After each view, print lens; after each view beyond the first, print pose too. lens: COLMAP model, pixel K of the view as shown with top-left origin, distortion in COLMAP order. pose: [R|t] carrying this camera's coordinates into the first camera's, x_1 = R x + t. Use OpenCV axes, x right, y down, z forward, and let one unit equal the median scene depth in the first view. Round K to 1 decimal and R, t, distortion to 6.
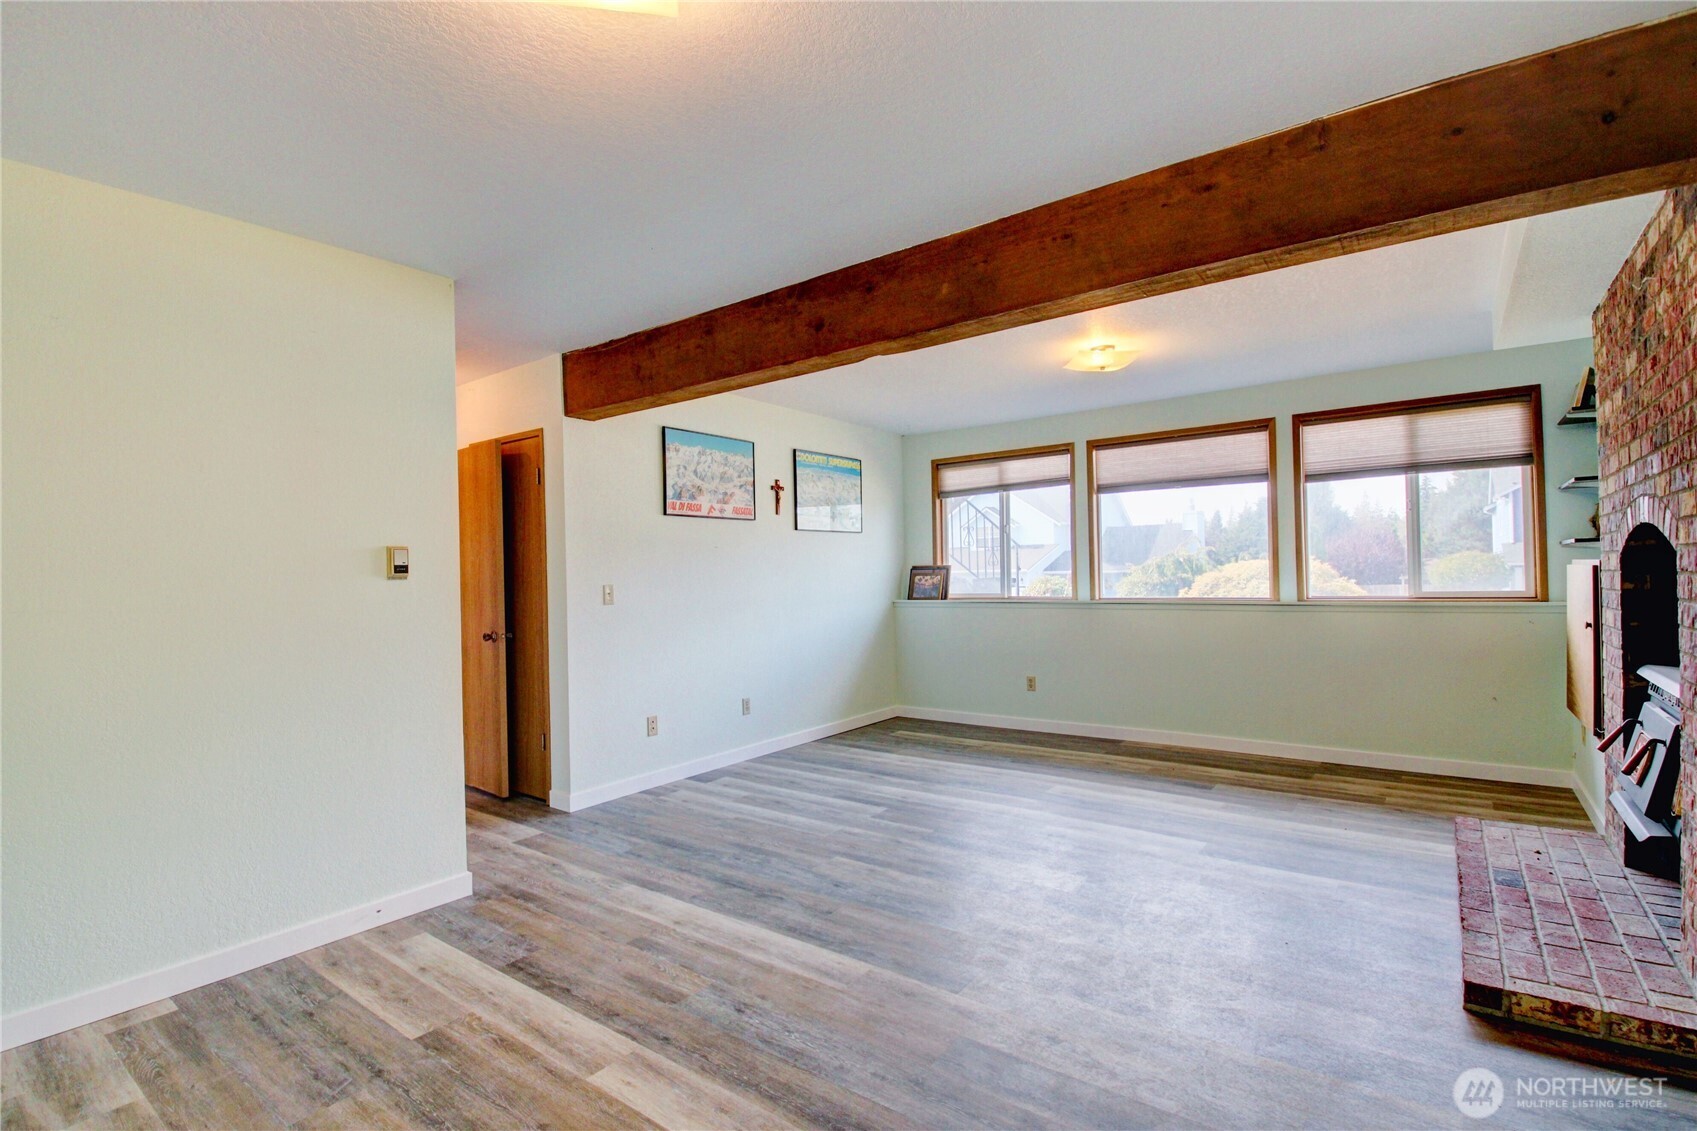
lens RADIAL K [[787.3, 0, 841.1], [0, 787.3, 567.0], [0, 0, 1]] dist [0.006156, -0.017568]
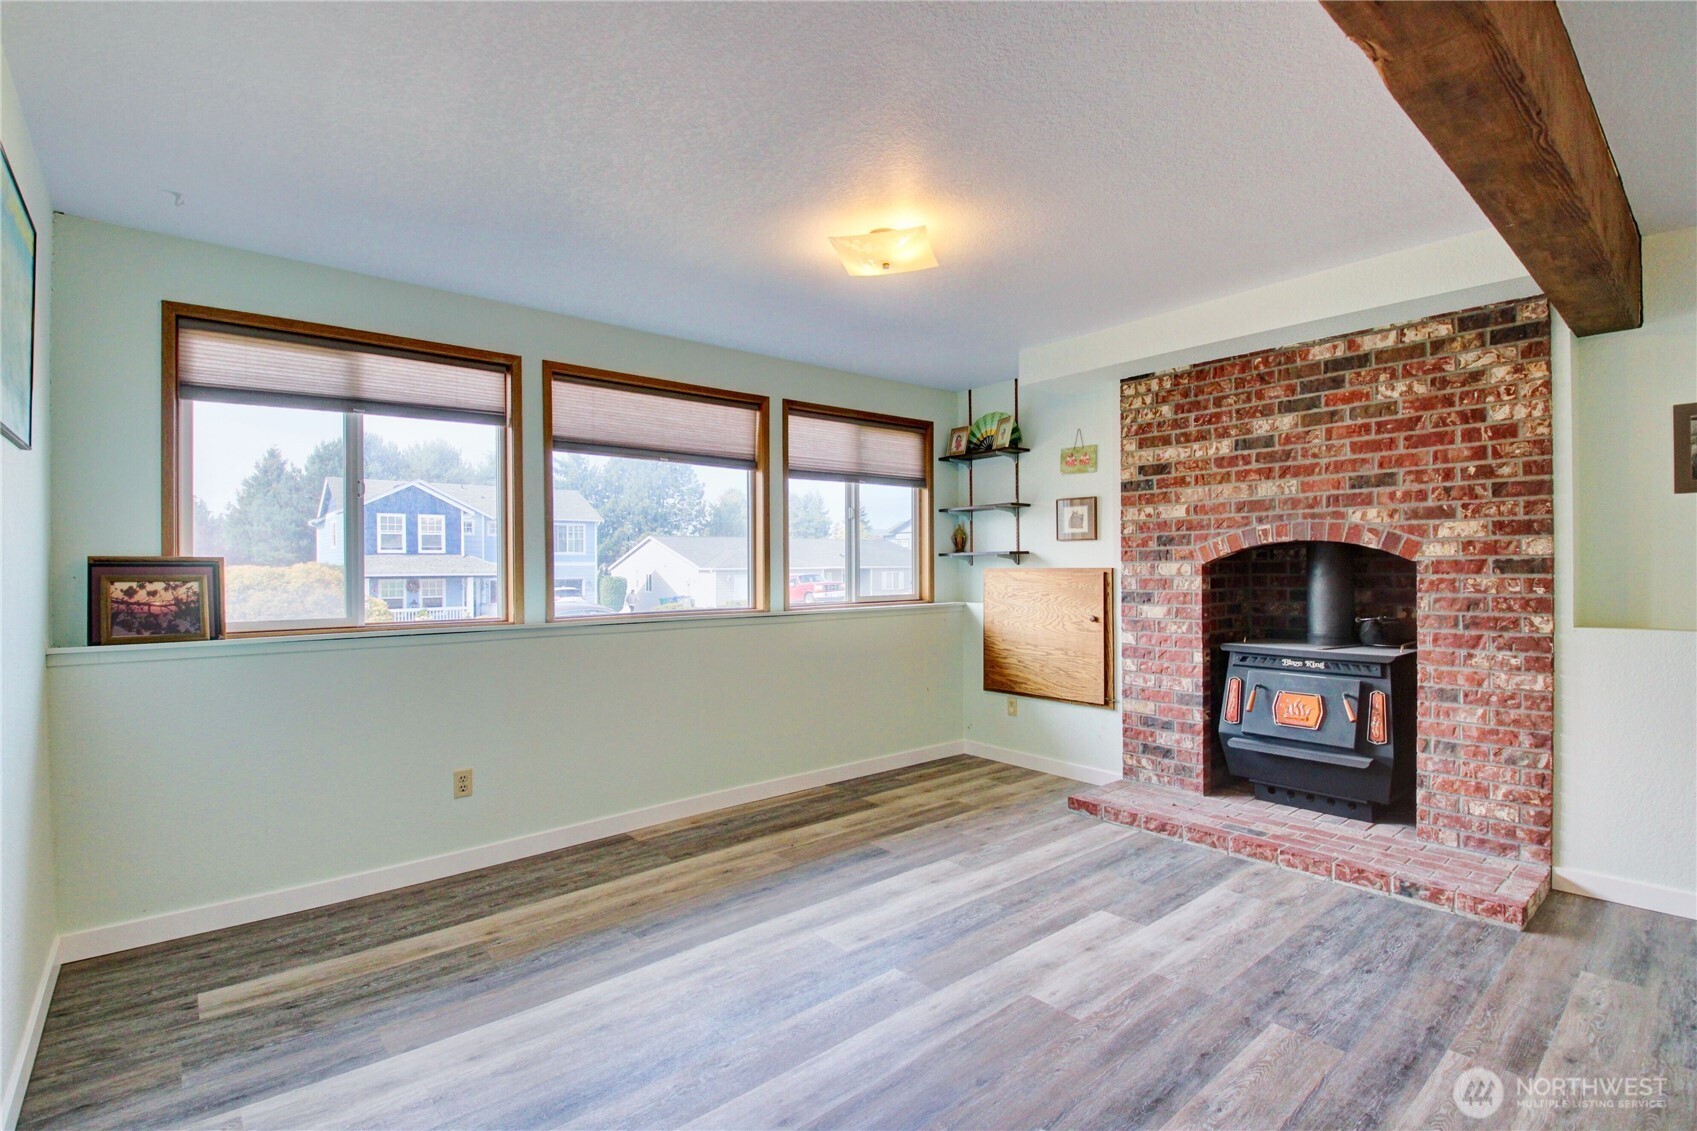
lens RADIAL K [[787.3, 0, 840.0], [0, 787.3, 570.7], [0, 0, 1]] dist [0.006156, -0.017568]
pose [[0.223369, 0.018338, 0.974562, -0.311911], [-0.005425, 0.999831, -0.017570, 0.016692], [-0.974719, -0.001362, 0.223430, 0.876206]]
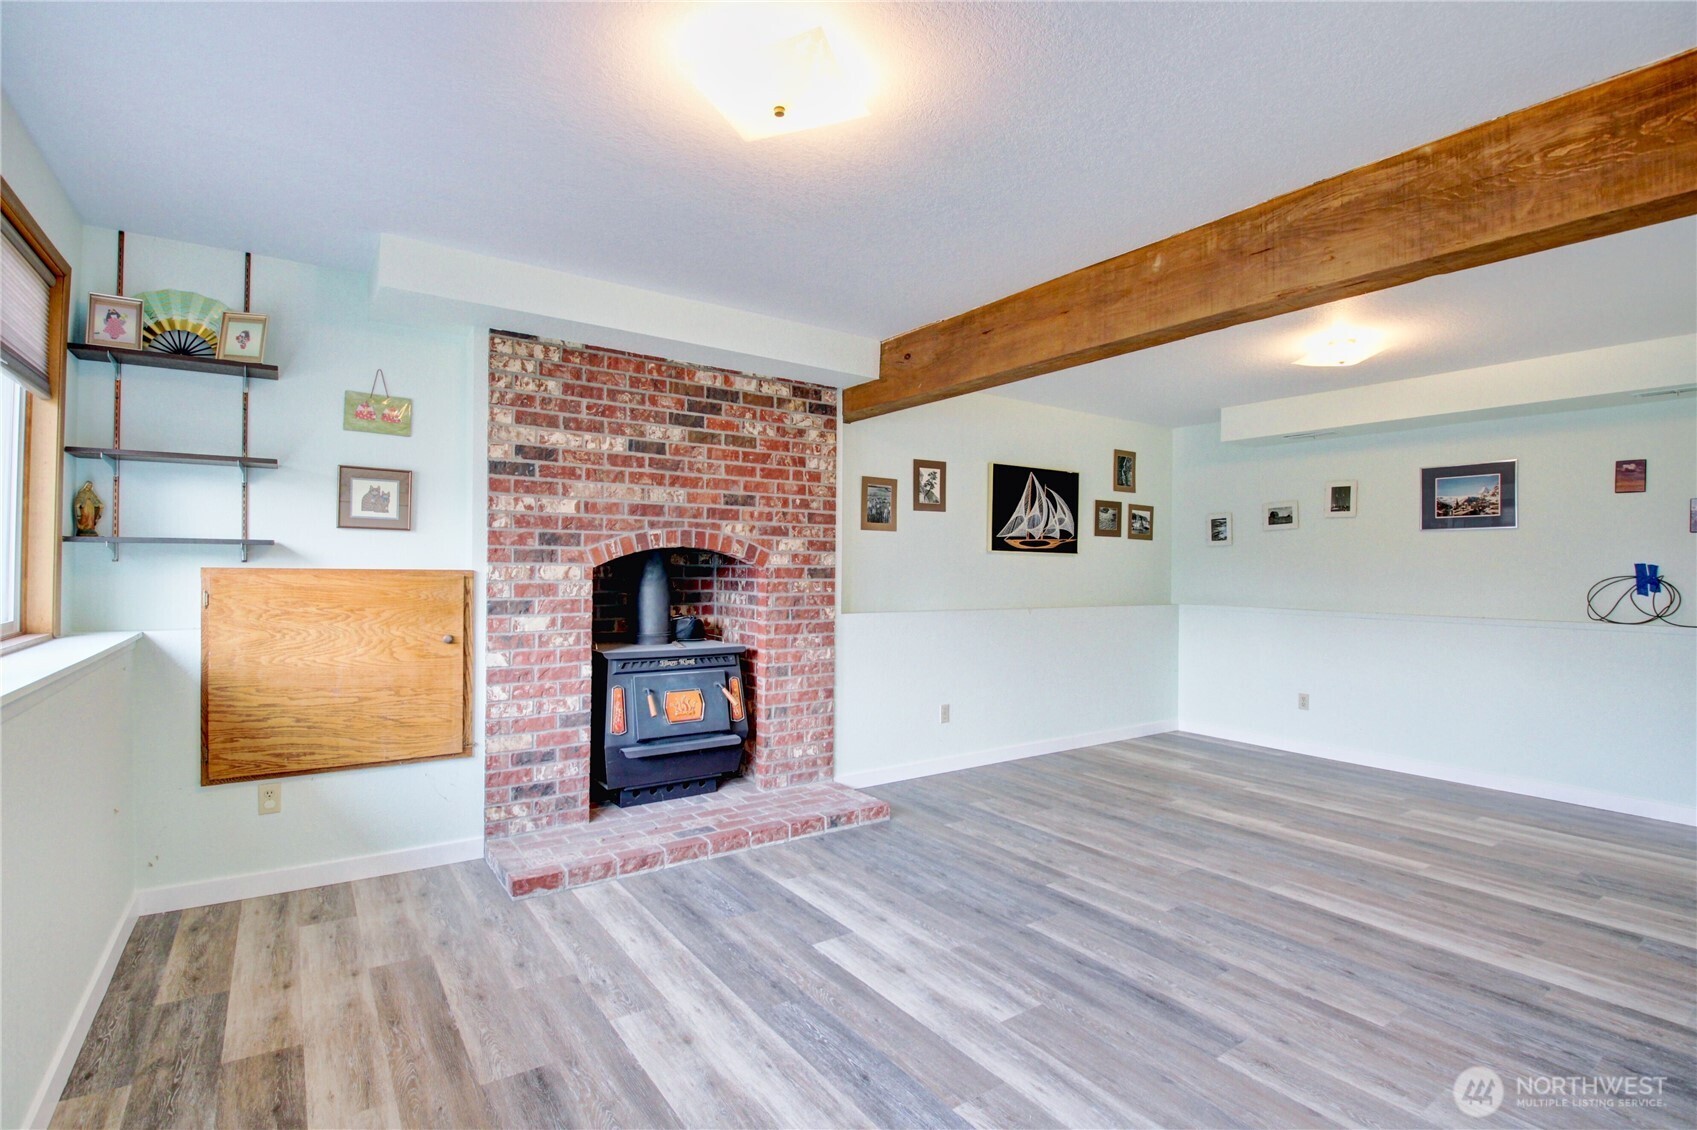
lens RADIAL K [[787.3, 0, 842.5], [0, 787.3, 565.2], [0, 0, 1]] dist [0.006156, -0.017568]
pose [[-0.950174, 0.013104, 0.311444, 0.163656], [0.007737, 0.999800, -0.018463, 0.005765], [-0.311623, -0.015134, -0.950085, 1.379383]]
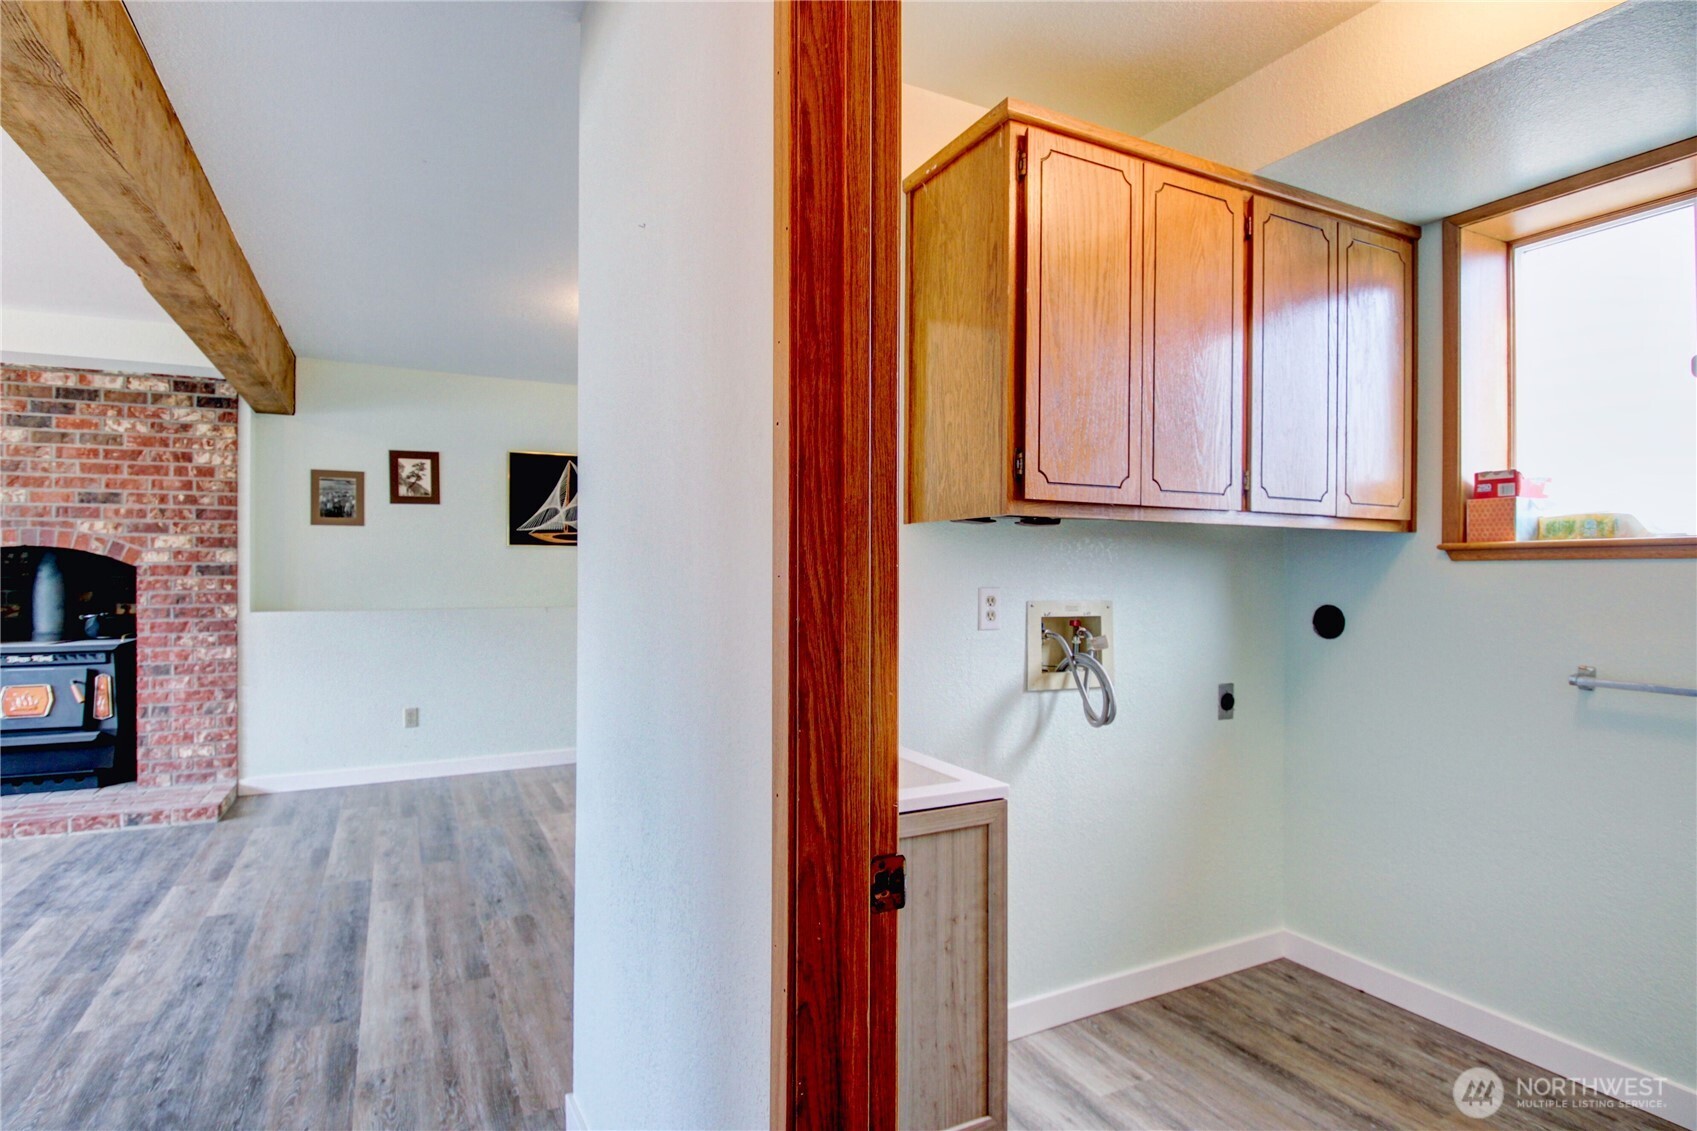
lens RADIAL K [[860.3, 0, 845.2], [0, 860.3, 566.3], [0, 0, 1]] dist [0.005757, -0.019755]
pose [[-0.899721, 0.021799, 0.435920, -0.663320], [0.015640, 0.999721, -0.017713, 0.023250], [-0.436185, -0.009119, -0.899811, 1.057918]]
